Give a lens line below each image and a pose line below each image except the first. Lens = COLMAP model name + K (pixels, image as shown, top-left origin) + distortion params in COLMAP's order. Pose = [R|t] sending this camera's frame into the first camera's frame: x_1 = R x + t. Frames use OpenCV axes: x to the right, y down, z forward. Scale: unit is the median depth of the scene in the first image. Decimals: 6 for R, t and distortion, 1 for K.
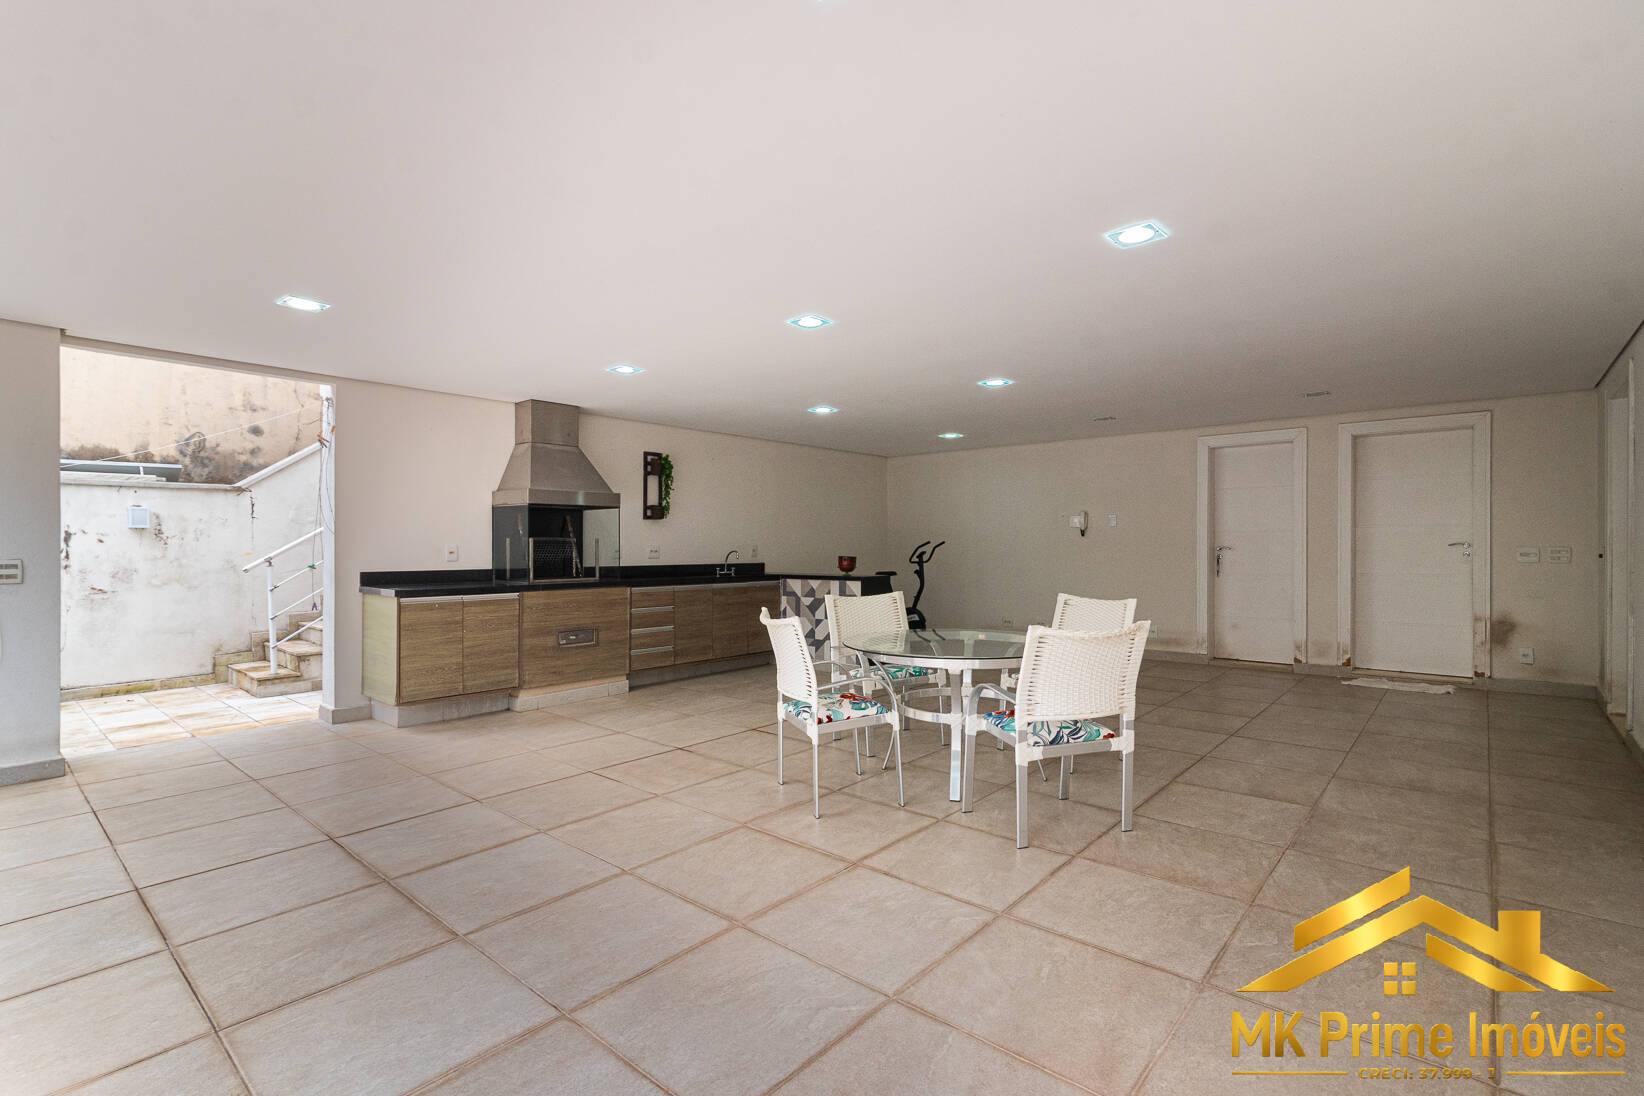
lens RADIAL K [[765.9, 0, 811.9], [0, 765.9, 544.1], [0, 0, 1]] dist [0.001562, 0.001436]
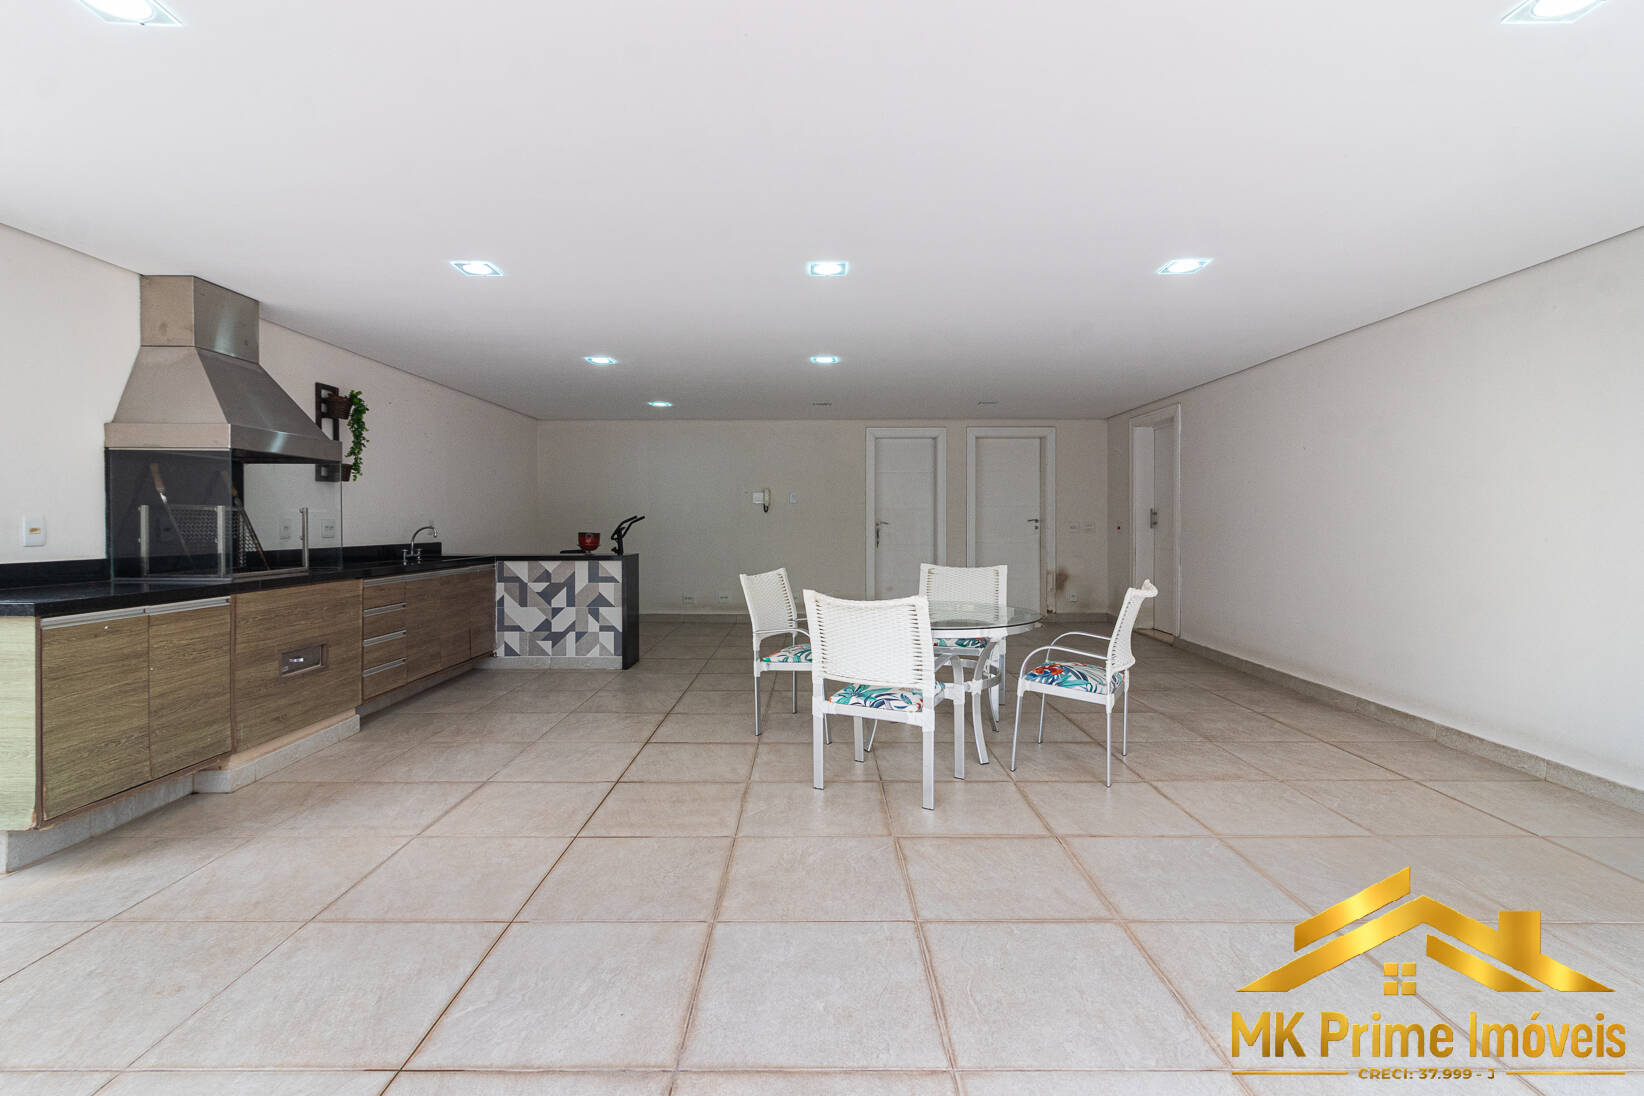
lens RADIAL K [[765.9, 0, 816.7], [0, 765.9, 526.8], [0, 0, 1]] dist [0.001562, 0.001436]
pose [[0.751099, -0.003060, 0.660182, -0.426787], [-0.001834, 0.999976, 0.006723, 0.004155], [-0.660187, -0.006260, 0.751075, 0.235262]]
